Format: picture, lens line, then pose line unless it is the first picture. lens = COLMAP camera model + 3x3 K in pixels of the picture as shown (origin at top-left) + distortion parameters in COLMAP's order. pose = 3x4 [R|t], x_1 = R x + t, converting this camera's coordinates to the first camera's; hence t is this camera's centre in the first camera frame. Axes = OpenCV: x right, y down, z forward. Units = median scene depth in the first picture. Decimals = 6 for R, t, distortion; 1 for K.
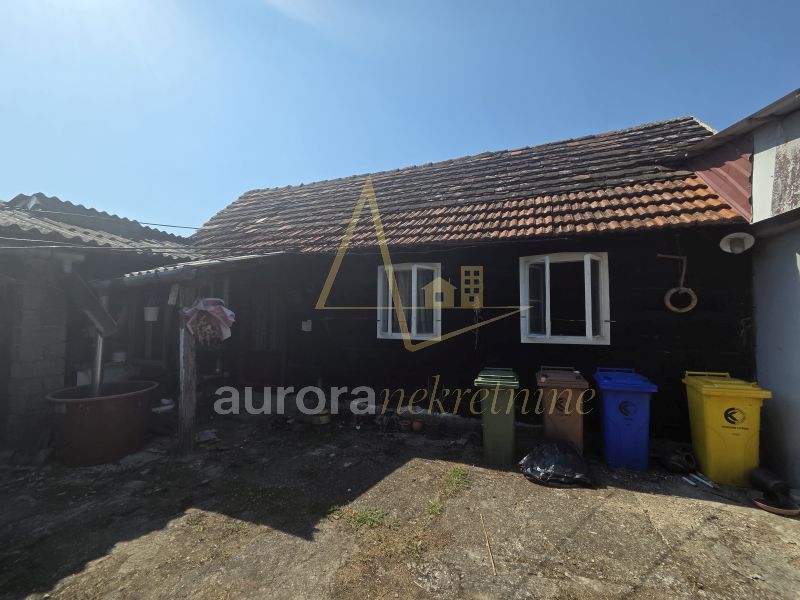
lens RADIAL K [[328.2, 0, 401.8], [0, 328.2, 301.3], [0, 0, 1]] dist [-0.000862, 0.000620]
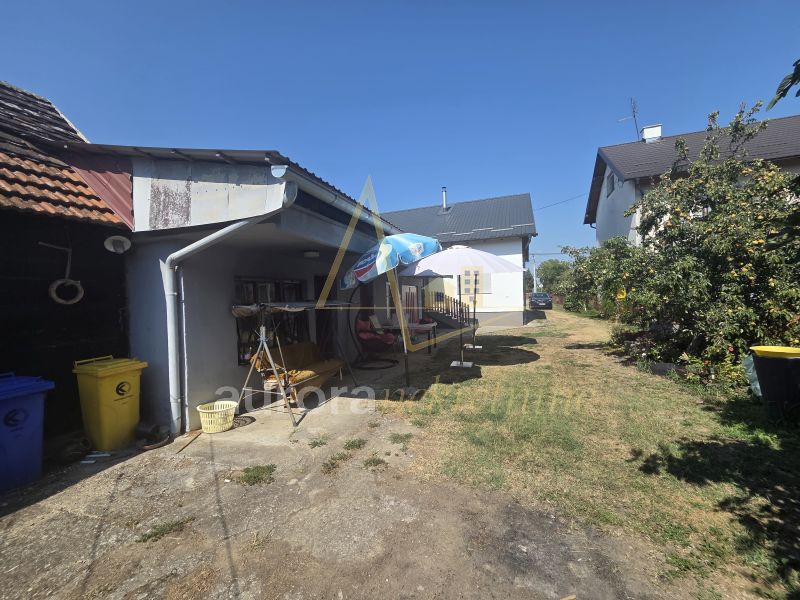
lens RADIAL K [[328.2, 0, 401.8], [0, 328.2, 301.3], [0, 0, 1]] dist [-0.000862, 0.000620]
pose [[-0.060172, -0.016903, 0.998045, -0.231392], [-0.000144, 0.999857, 0.016925, 0.008323], [-0.998188, 0.000874, -0.060165, 0.047452]]
